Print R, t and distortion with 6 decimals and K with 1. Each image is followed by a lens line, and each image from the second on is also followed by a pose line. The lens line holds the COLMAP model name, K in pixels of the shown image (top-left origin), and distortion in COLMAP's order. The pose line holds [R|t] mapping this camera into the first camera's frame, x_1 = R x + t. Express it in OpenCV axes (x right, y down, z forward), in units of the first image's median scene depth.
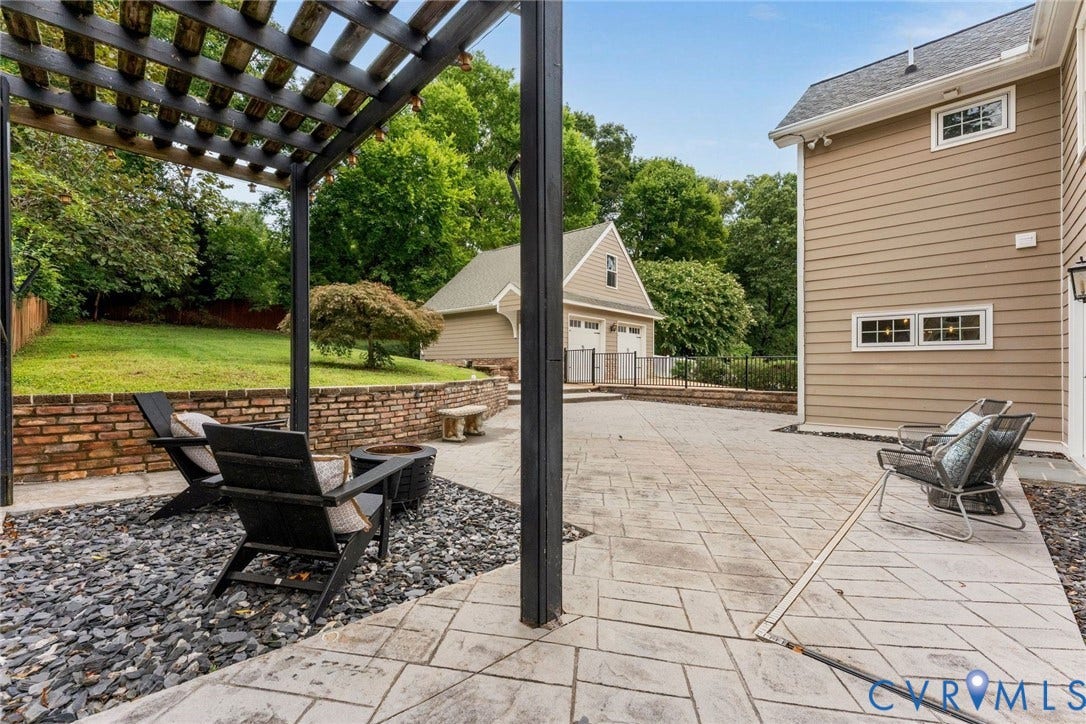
lens RADIAL K [[453.0, 0, 543.0], [0, 453.0, 362.0], [0, 0, 1]] dist [0.000934, 0.000054]
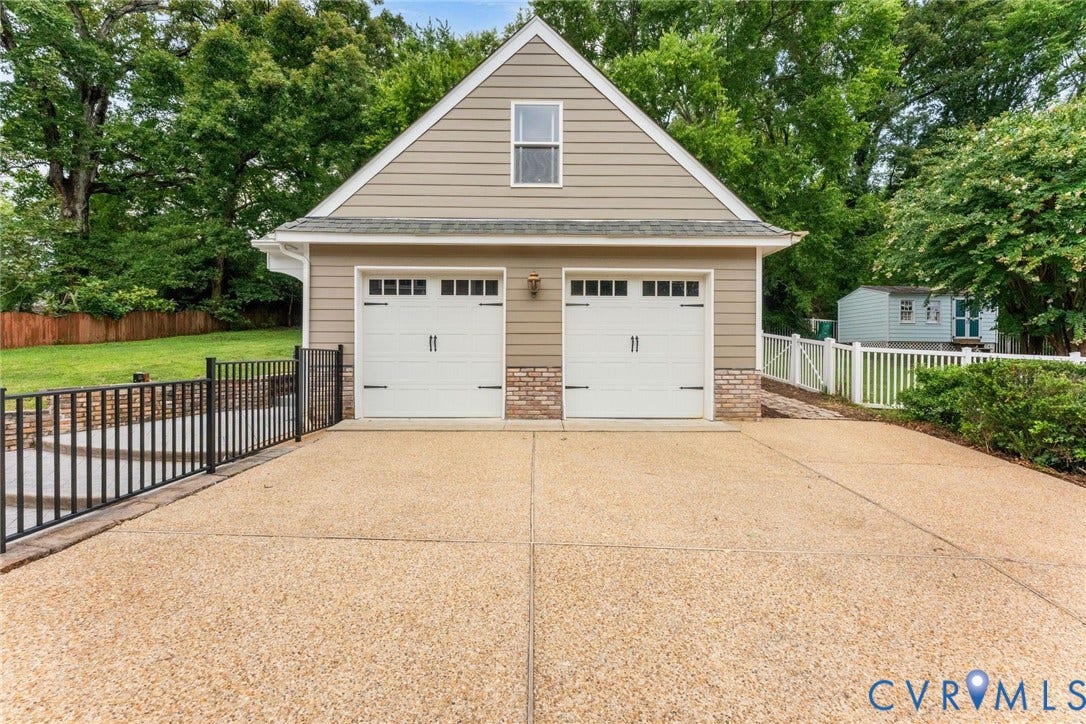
lens RADIAL K [[453.0, 0, 543.0], [0, 453.0, 362.0], [0, 0, 1]] dist [0.000934, 0.000054]
pose [[0.680800, 0.006082, -0.732444, 0.426658], [0.007499, 0.999855, 0.015273, -0.017191], [0.732431, -0.015890, 0.680656, 0.716156]]
